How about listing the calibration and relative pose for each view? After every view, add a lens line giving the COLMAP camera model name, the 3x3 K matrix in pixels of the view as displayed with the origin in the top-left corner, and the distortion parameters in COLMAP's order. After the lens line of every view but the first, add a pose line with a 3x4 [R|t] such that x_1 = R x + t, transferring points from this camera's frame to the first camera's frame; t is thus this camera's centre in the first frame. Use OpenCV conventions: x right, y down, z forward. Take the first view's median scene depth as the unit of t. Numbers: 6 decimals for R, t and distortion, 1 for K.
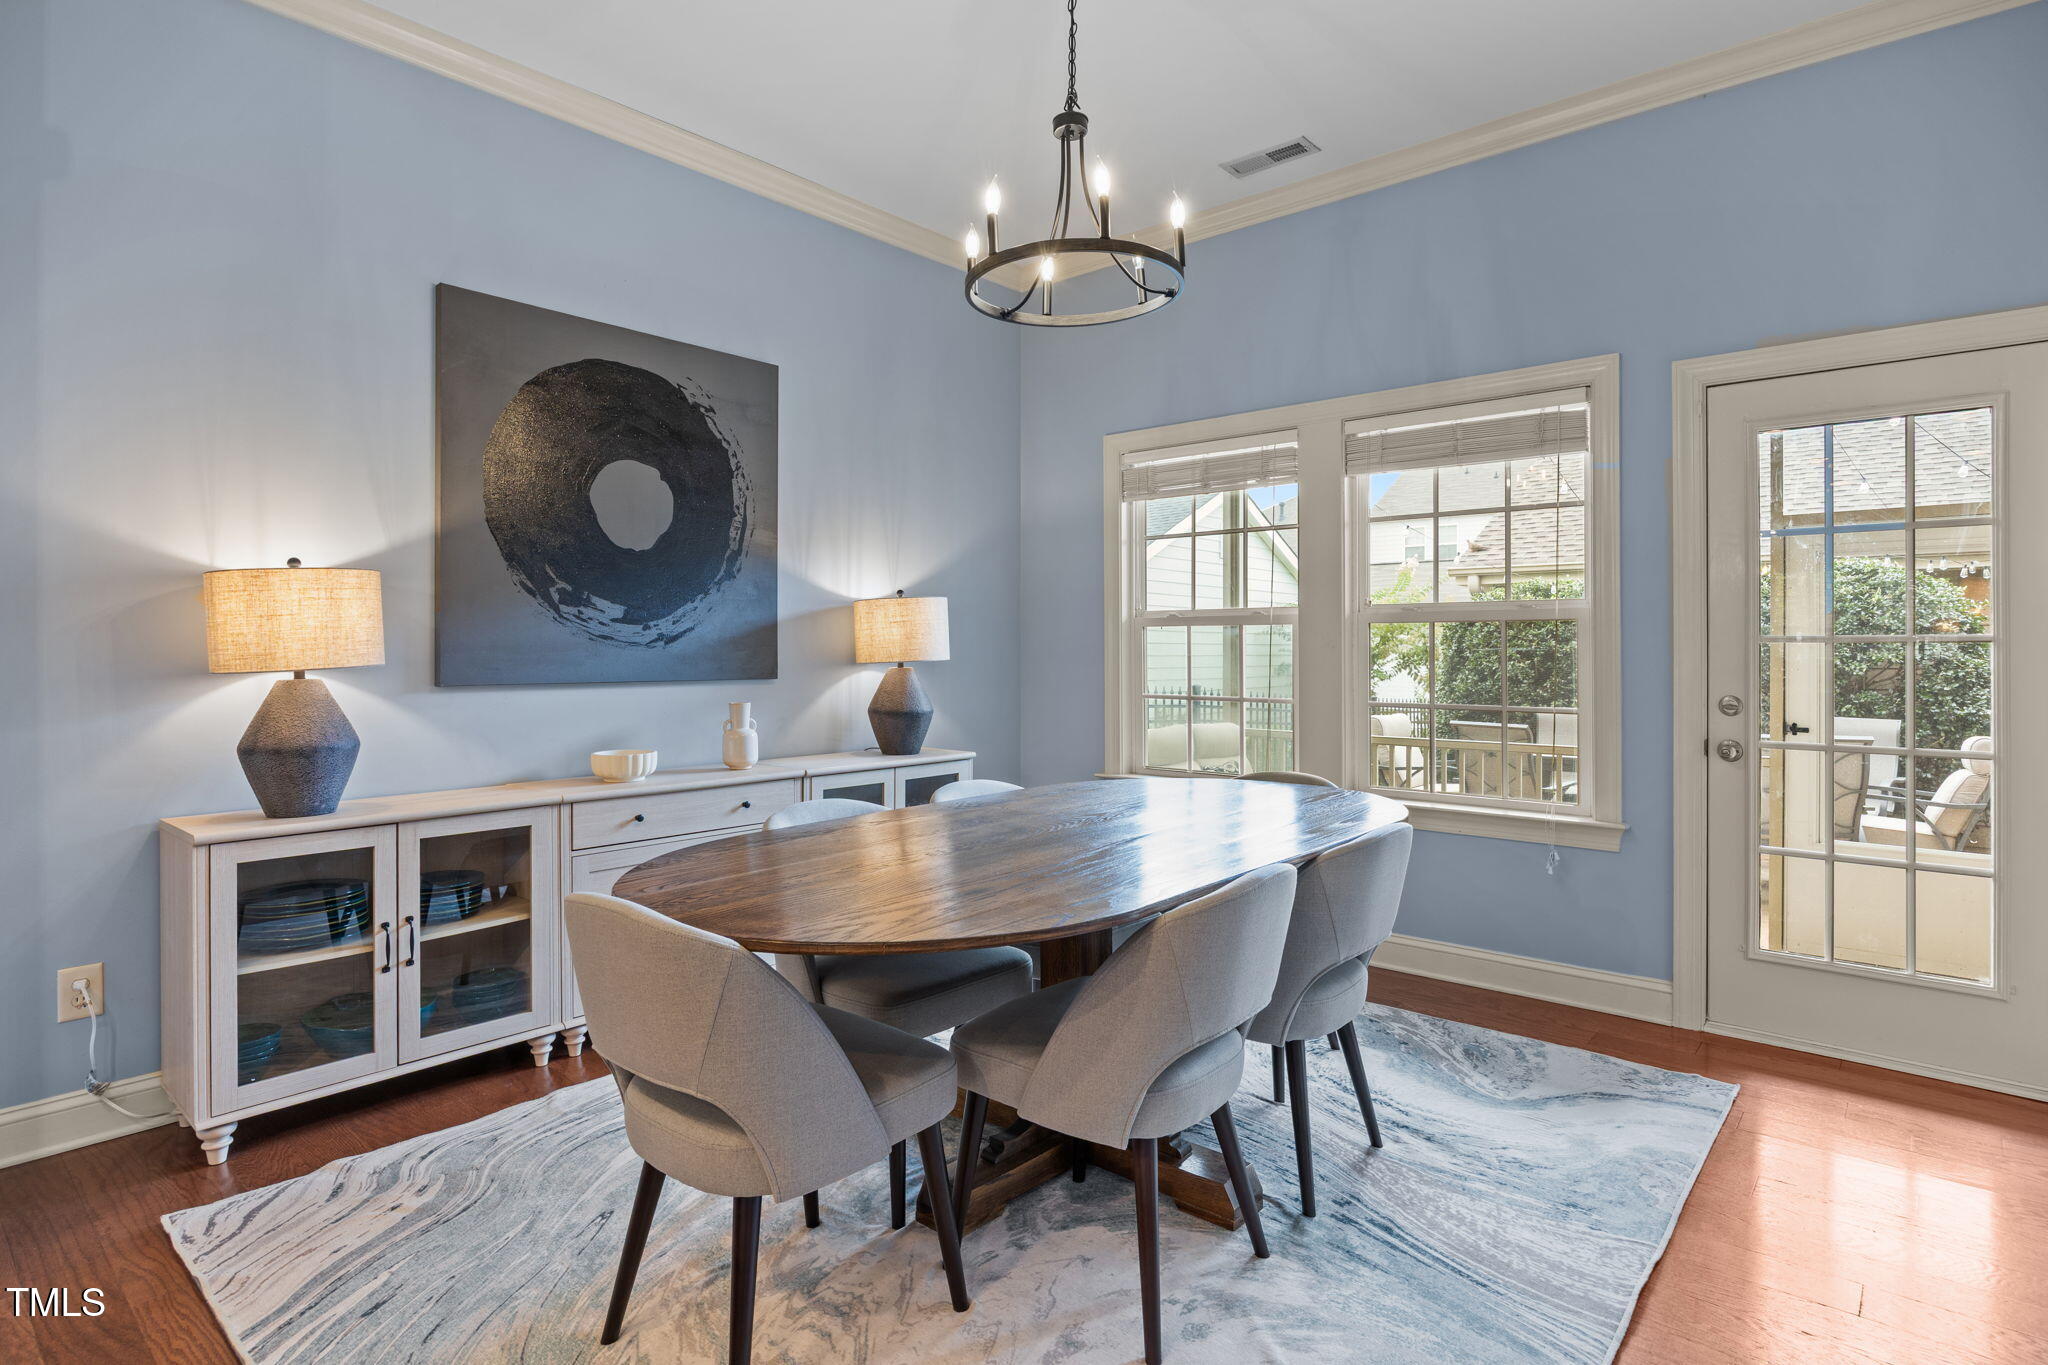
lens RADIAL K [[1043.7, 0, 1026.1], [0, 1043.7, 645.9], [0, 0, 1]] dist [-0.004860, -0.000348]
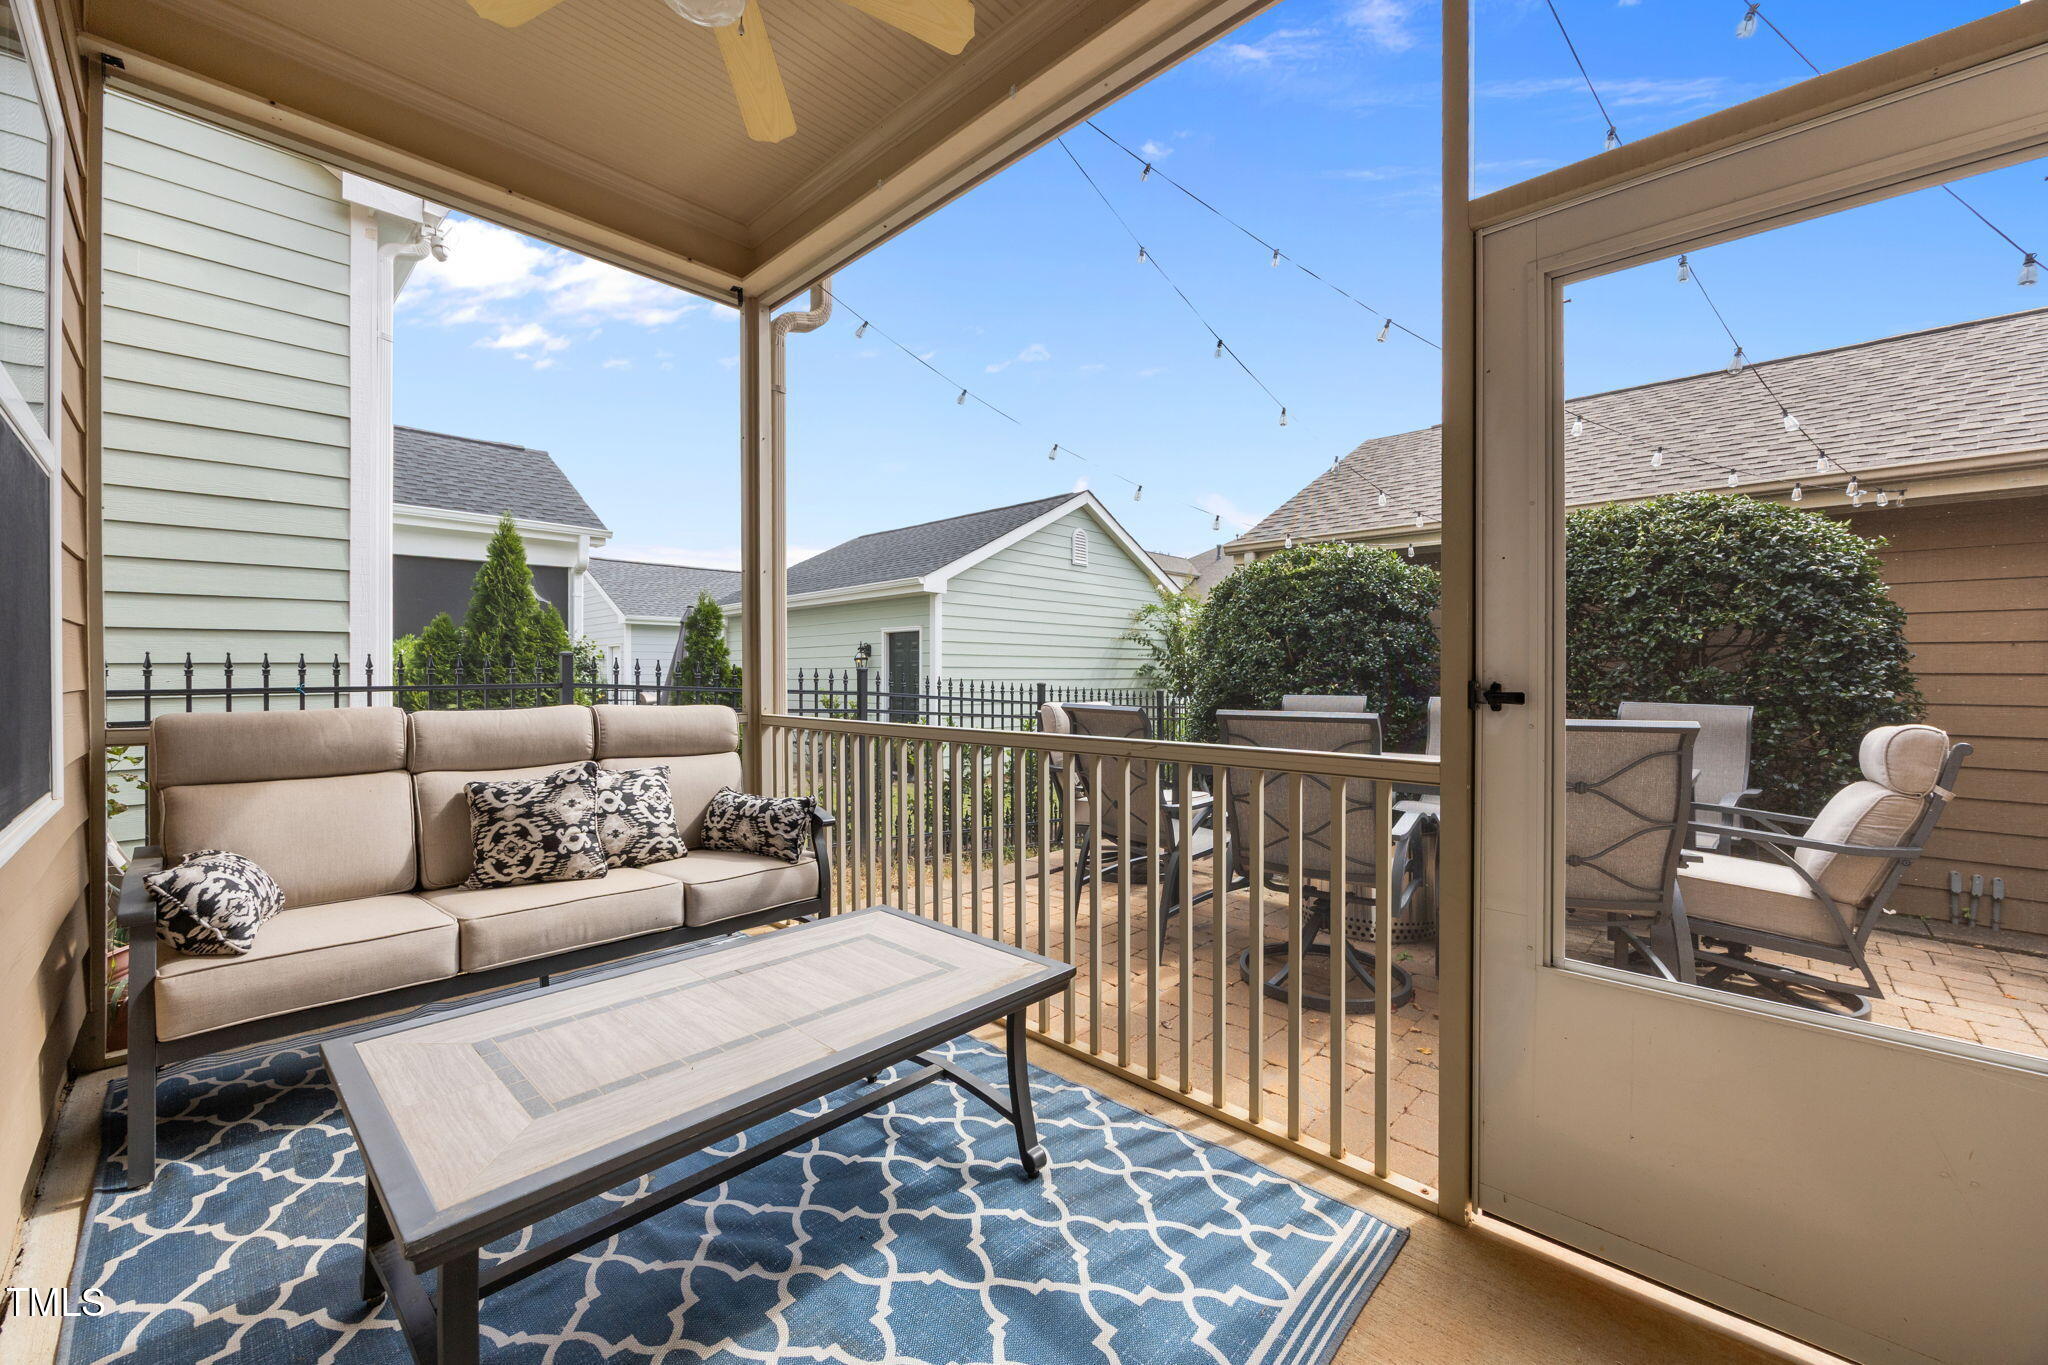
lens RADIAL K [[793.7, 0, 1023.5], [0, 793.7, 669.5], [0, 0, 1]] dist [0.002676, 0.000180]
pose [[0.999087, -0.001080, -0.042707, 0.378695], [0.001065, 0.999999, -0.000371, 0.046593], [0.042707, 0.000325, 0.999088, 0.450337]]
